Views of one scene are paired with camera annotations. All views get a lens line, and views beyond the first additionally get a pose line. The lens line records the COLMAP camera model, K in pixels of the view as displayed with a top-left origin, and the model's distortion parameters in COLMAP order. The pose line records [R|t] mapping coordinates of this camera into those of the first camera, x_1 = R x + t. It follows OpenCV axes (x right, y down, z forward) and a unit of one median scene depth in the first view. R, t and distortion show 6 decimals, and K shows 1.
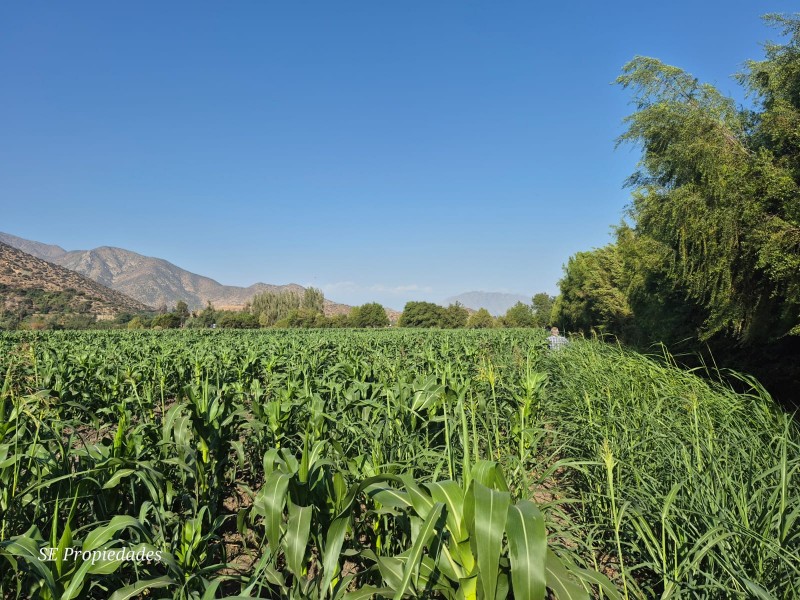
lens RADIAL K [[556.9, 0, 406.9], [0, 556.9, 301.3], [0, 0, 1]] dist [0.059281, -0.066262]
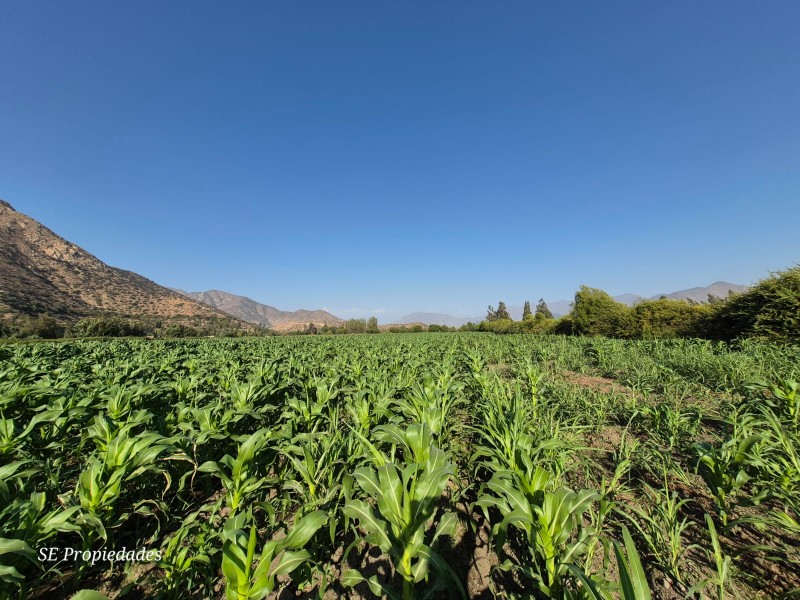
lens RADIAL K [[312.5, 0, 402.2], [0, 312.5, 304.4], [0, 0, 1]] dist [0.007371, -0.002064]
pose [[0.997353, -0.010210, 0.071993, -0.215432], [0.013342, 0.998979, -0.043155, -0.030087], [-0.071479, 0.044001, 0.996471, -0.636801]]
